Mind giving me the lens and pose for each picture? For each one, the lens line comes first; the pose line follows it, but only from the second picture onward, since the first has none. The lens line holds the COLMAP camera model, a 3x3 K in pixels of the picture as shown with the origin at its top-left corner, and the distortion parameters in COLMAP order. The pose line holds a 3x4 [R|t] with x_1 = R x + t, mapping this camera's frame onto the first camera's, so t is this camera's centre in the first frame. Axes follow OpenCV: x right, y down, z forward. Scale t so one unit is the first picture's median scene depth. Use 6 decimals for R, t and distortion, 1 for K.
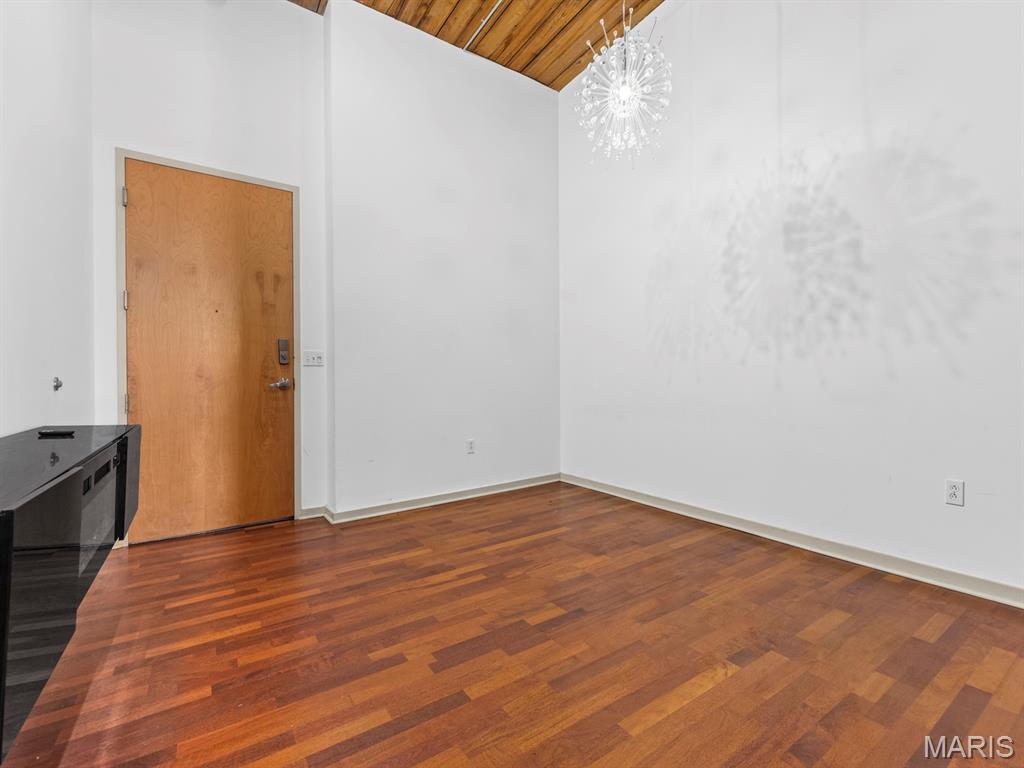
lens RADIAL K [[457.8, 0, 511.2], [0, 457.8, 382.4], [0, 0, 1]] dist [0.005074, -0.000902]
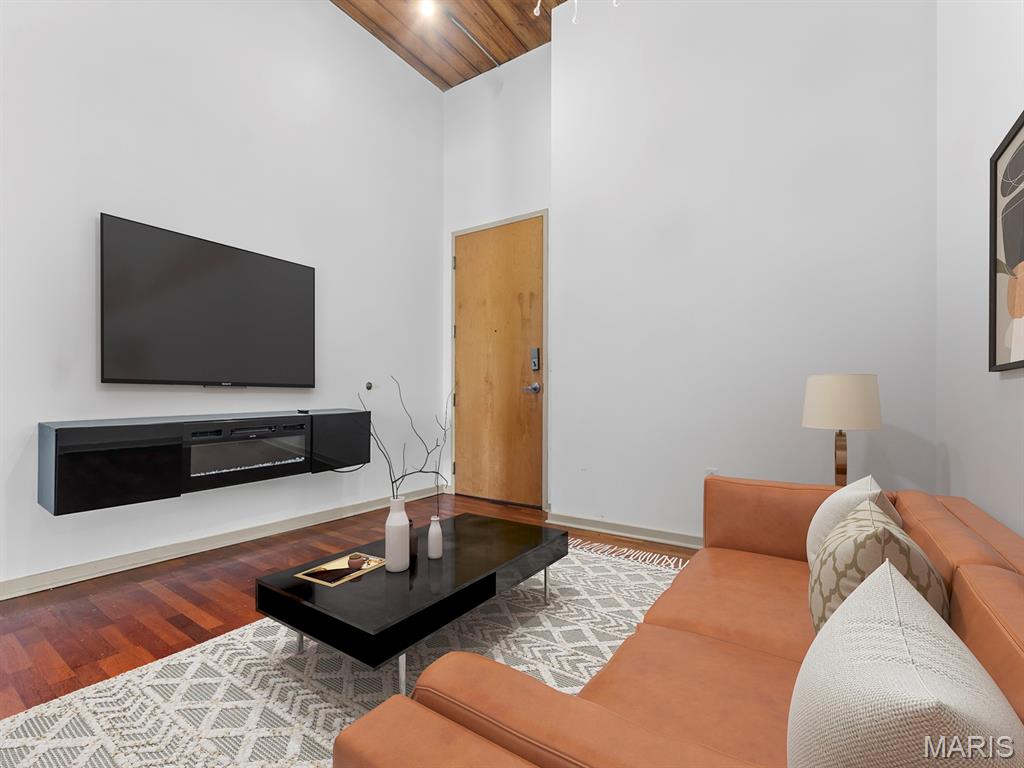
lens RADIAL K [[457.8, 0, 509.9], [0, 457.8, 385.2], [0, 0, 1]] dist [0.005074, -0.000902]
pose [[0.375035, 0.000917, -0.927010, 0.545892], [-0.008952, 0.999956, -0.002632, 0.000971], [0.926968, 0.009286, 0.375027, 0.530273]]
